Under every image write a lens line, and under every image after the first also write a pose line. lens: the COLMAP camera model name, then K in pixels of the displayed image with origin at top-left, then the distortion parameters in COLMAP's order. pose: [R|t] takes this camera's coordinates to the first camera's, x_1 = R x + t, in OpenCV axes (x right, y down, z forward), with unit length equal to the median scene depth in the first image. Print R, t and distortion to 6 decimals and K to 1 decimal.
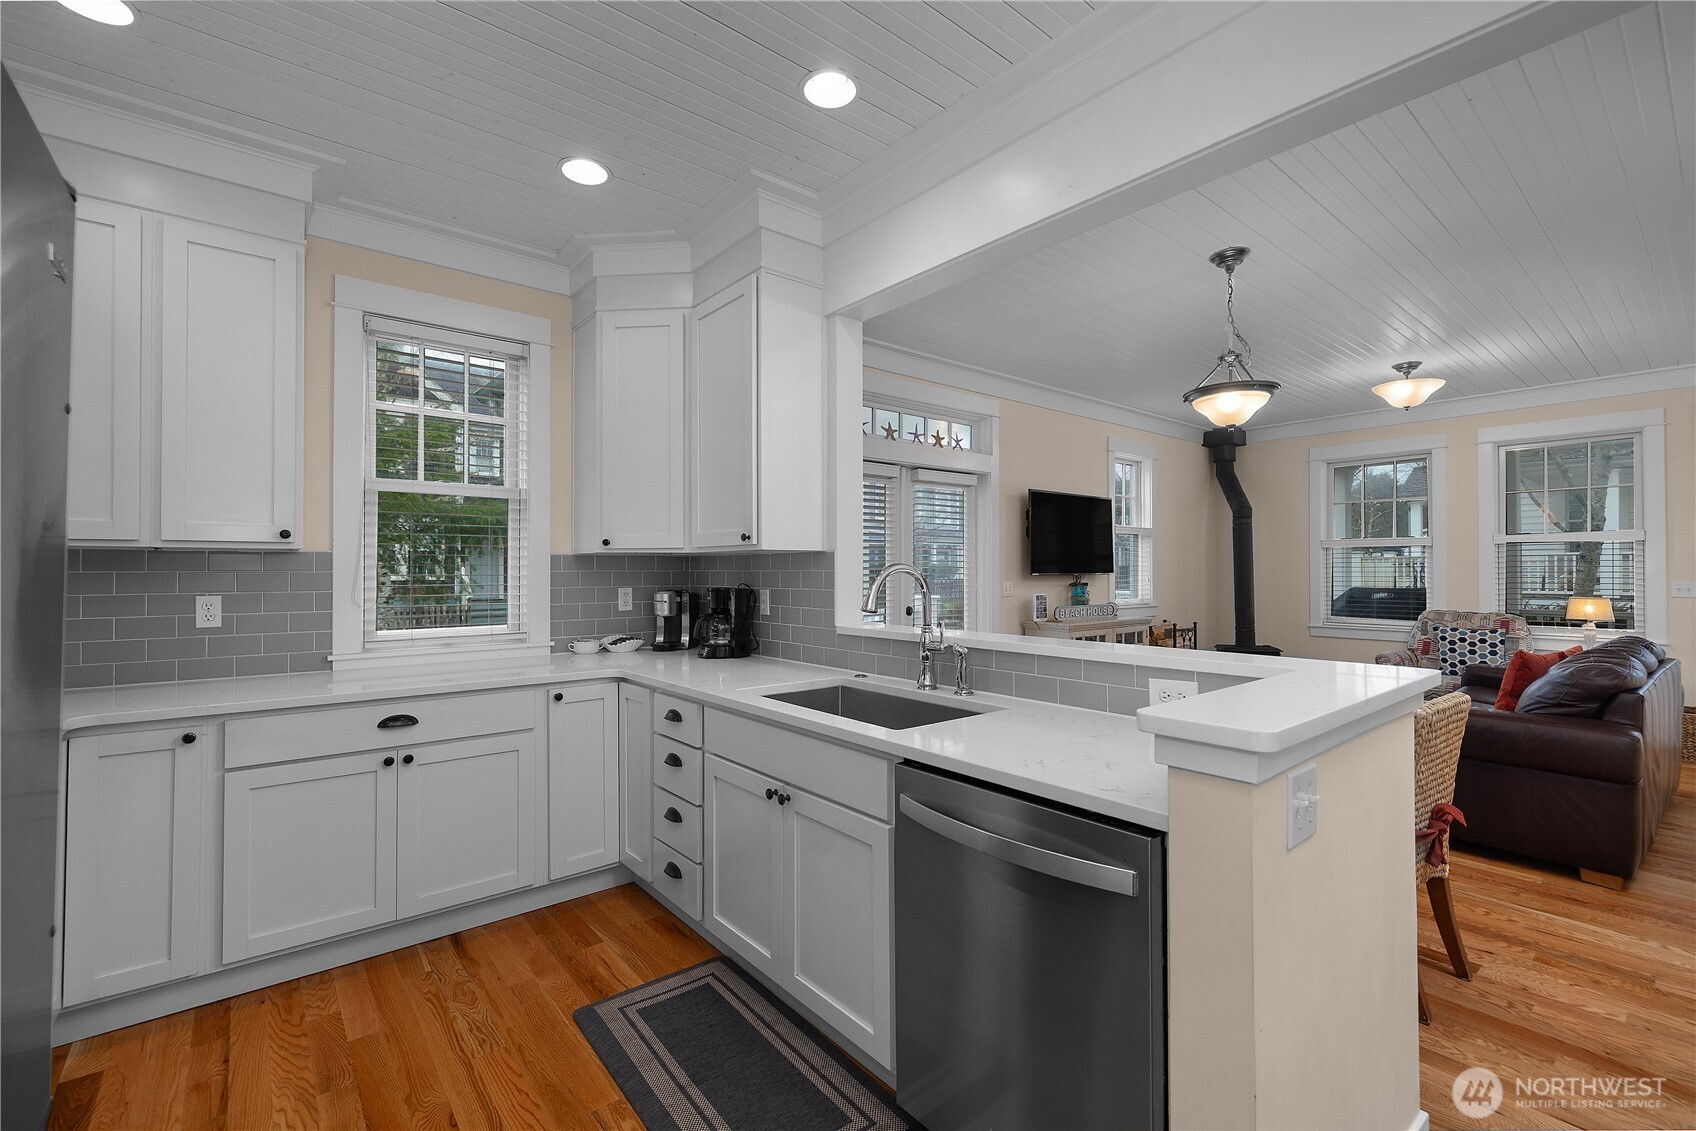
lens RADIAL K [[722.6, 0, 839.3], [0, 722.6, 565.2], [0, 0, 1]] dist [0.000840, -0.000172]
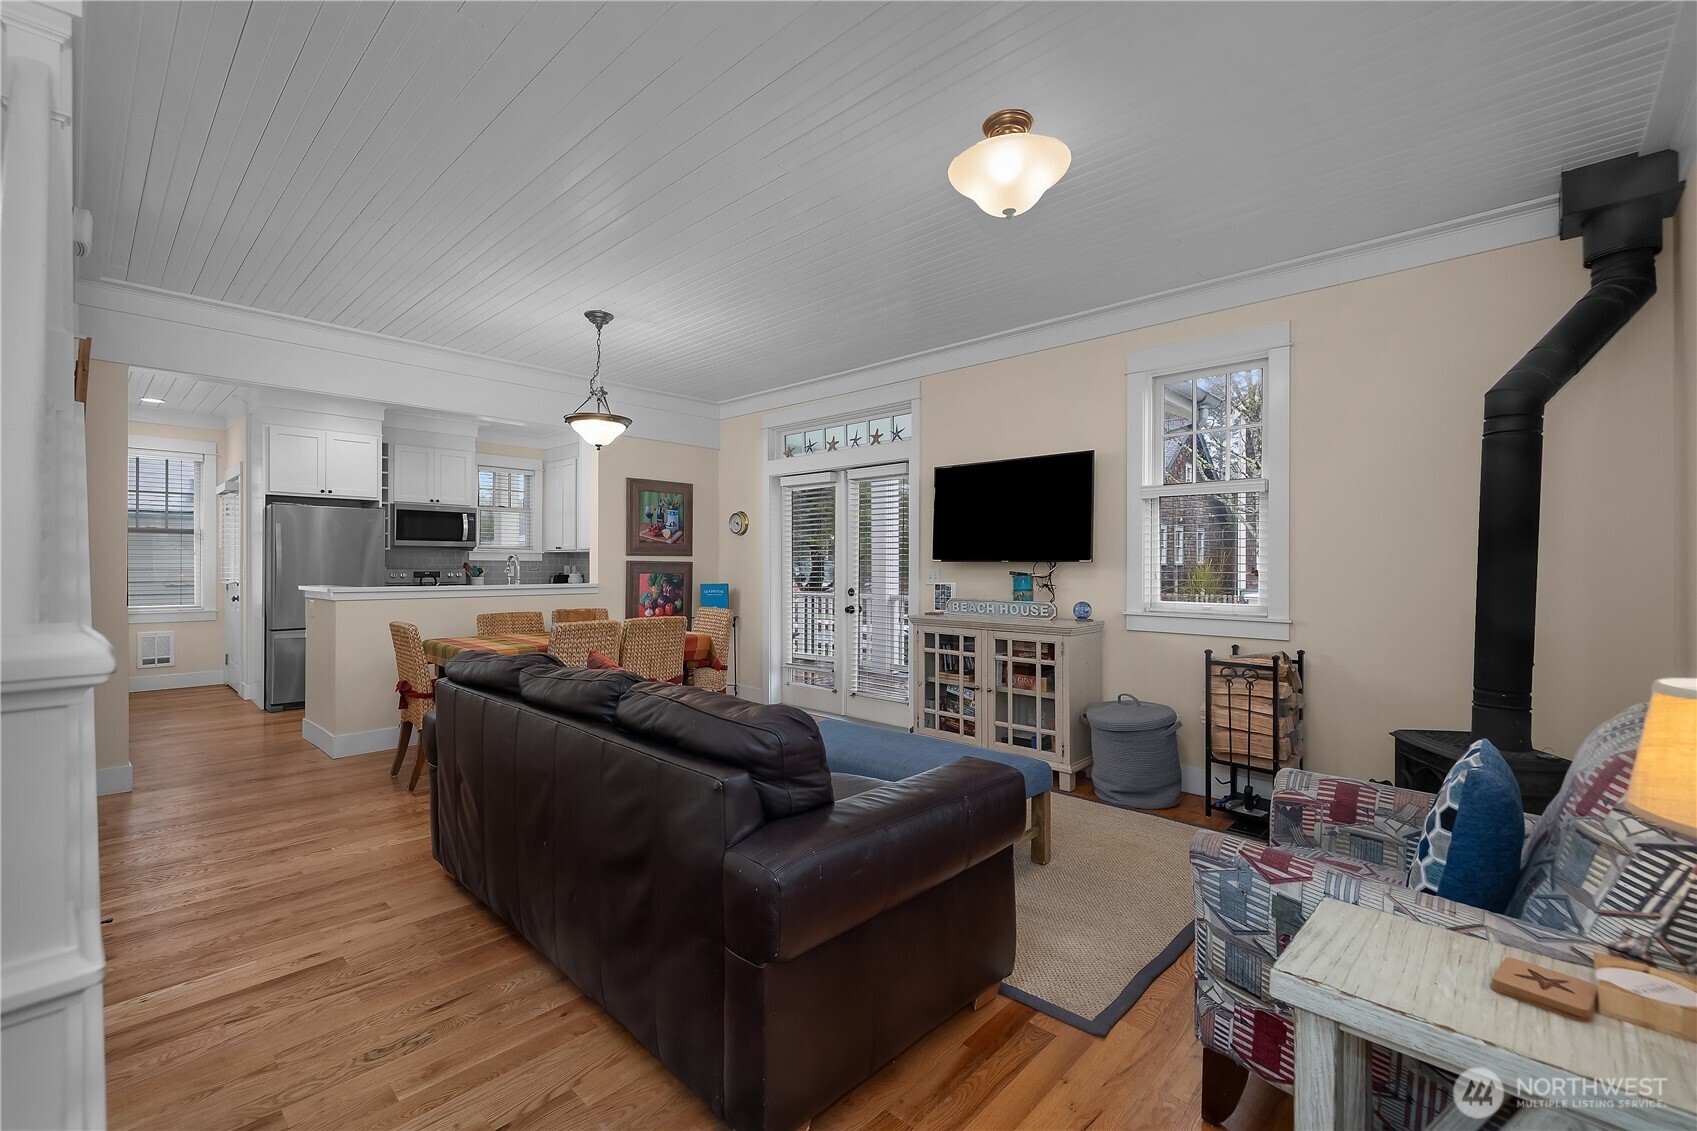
lens RADIAL K [[723.0, 0, 839.8], [0, 723.0, 565.2], [0, 0, 1]] dist [0.000840, -0.000172]
pose [[0.135139, 0.002556, -0.990823, 1.739626], [0.004224, 0.999986, 0.003156, 0.021943], [0.990818, -0.004612, 0.135126, 1.143511]]
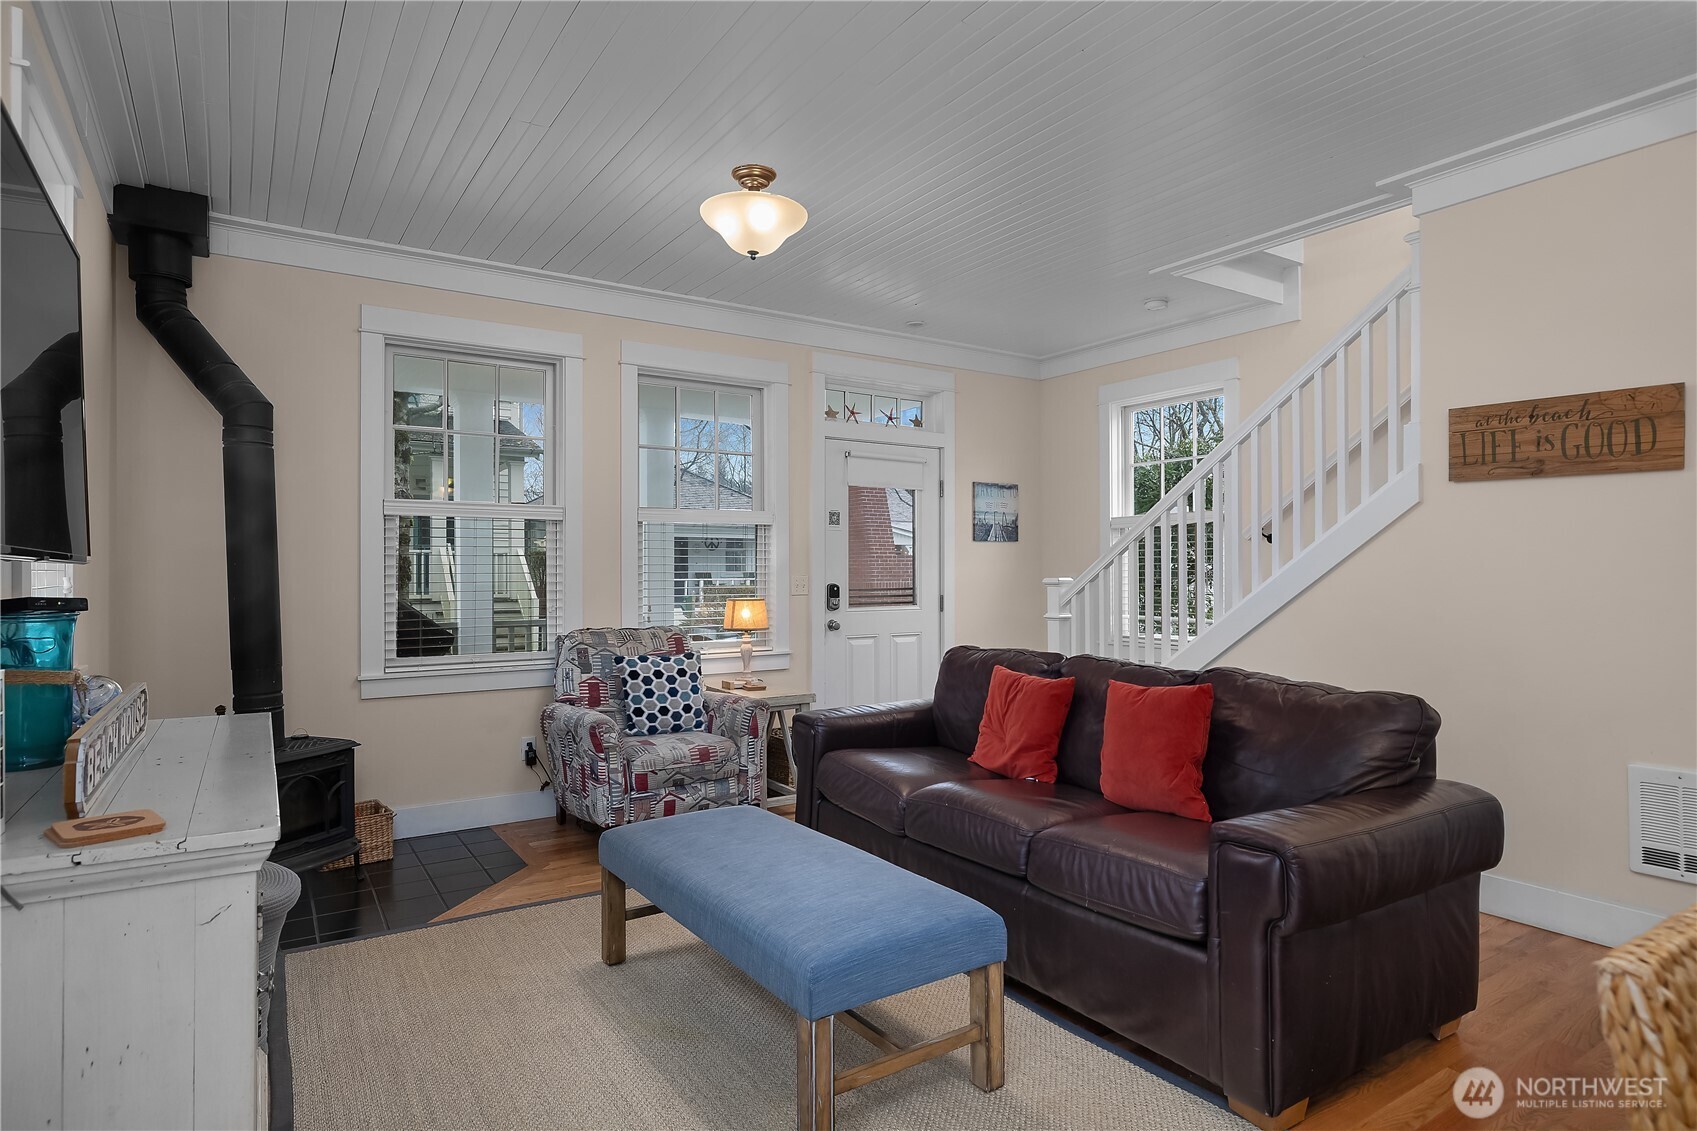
lens RADIAL K [[924.0, 0, 841.2], [0, 924.0, 570.1], [0, 0, 1]] dist [-0.003308, 0.000010]
pose [[0.096801, 0.002330, 0.995301, 0.151677], [-0.003186, 0.999993, -0.002031, 0.025306], [-0.995299, -0.002974, 0.096808, 1.209412]]
